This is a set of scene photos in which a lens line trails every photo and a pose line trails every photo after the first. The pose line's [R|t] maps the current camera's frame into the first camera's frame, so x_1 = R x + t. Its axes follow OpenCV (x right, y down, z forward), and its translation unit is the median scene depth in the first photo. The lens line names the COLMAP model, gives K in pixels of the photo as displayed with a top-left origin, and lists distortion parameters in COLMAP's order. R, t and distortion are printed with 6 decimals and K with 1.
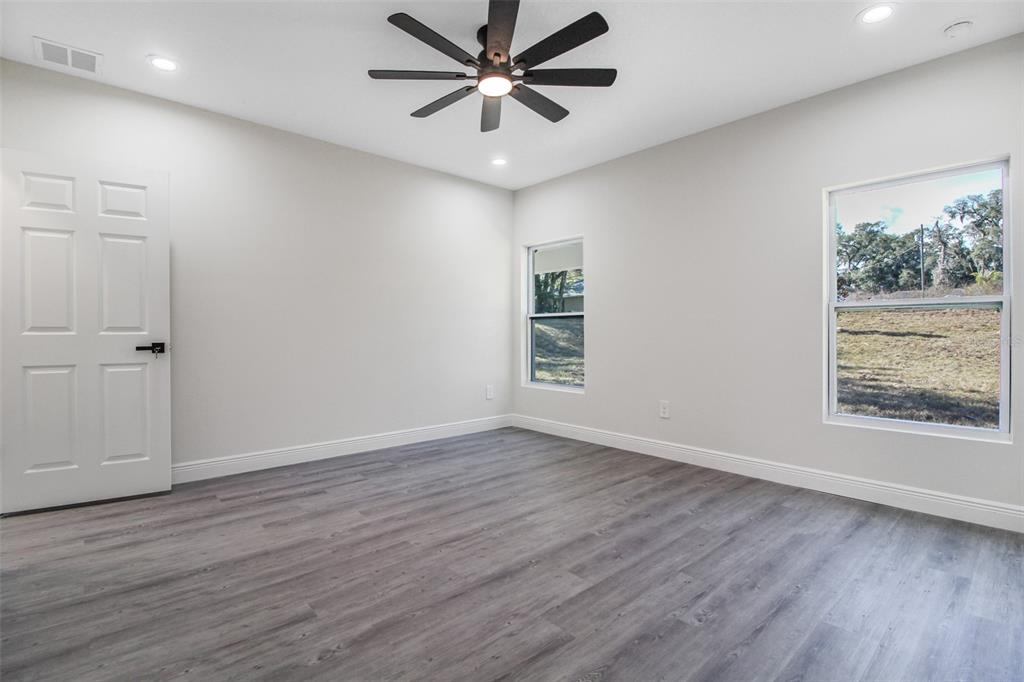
lens RADIAL K [[503.3, 0, 512.5], [0, 503.3, 338.6], [0, 0, 1]] dist [-0.001193, -0.000330]
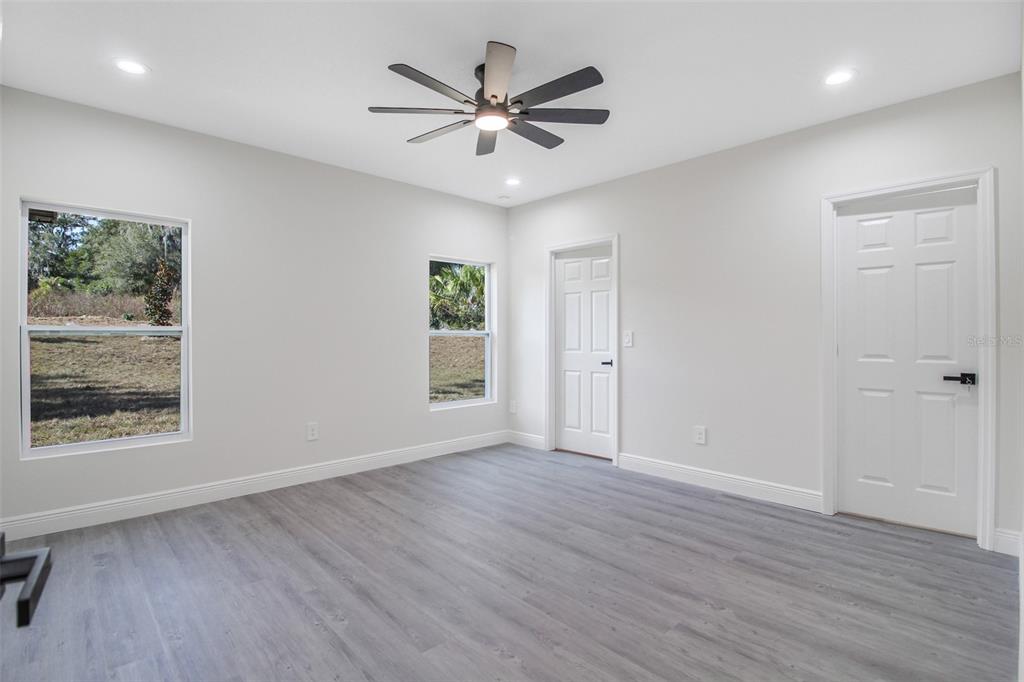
lens RADIAL K [[496.9, 0, 513.6], [0, 496.9, 337.3], [0, 0, 1]] dist [0.000322, 0.000318]
pose [[-0.056048, -0.005409, 0.998413, -0.980829], [0.008124, 0.999950, 0.005874, -0.064699], [-0.998395, 0.008440, -0.056001, 0.949084]]
